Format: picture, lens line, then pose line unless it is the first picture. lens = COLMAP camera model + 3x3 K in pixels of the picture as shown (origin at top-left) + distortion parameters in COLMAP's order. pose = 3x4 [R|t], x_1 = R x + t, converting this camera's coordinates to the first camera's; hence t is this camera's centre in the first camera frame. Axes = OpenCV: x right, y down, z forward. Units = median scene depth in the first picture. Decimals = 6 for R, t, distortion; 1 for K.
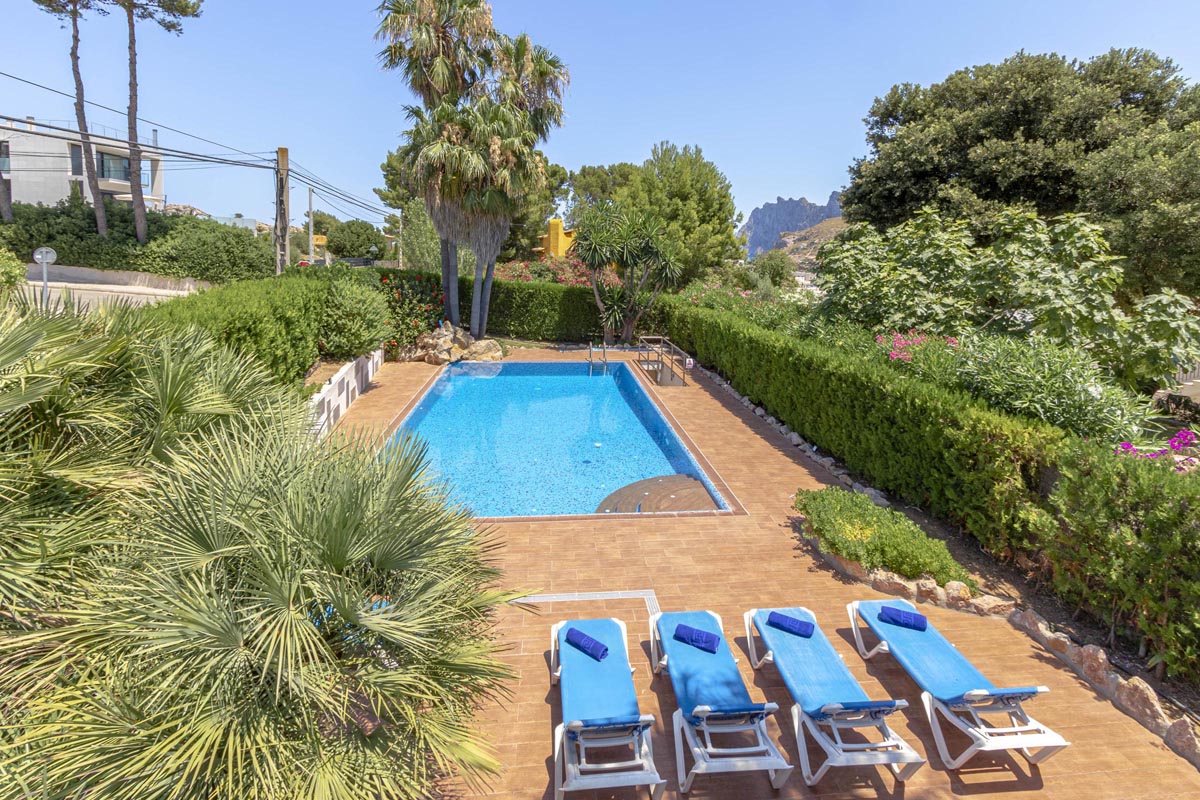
lens RADIAL K [[579.8, 0, 601.4], [0, 579.8, 399.0], [0, 0, 1]] dist [-0.030035, -0.001269]
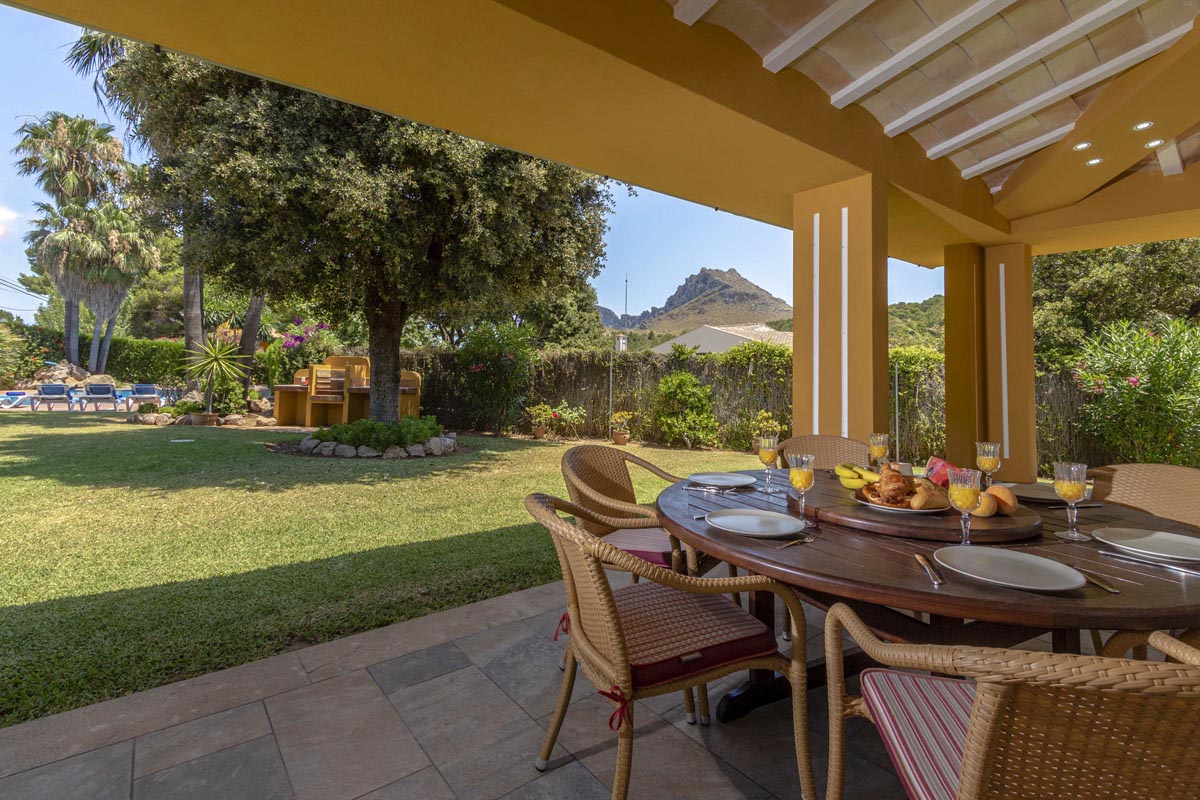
lens RADIAL K [[579.8, 0, 598.9], [0, 579.8, 398.9], [0, 0, 1]] dist [-0.030035, -0.001269]
pose [[0.904991, -0.013888, 0.425203, 0.280958], [0.092077, 0.982171, -0.163896, 0.269640], [-0.415346, 0.187476, 0.890135, -0.611877]]
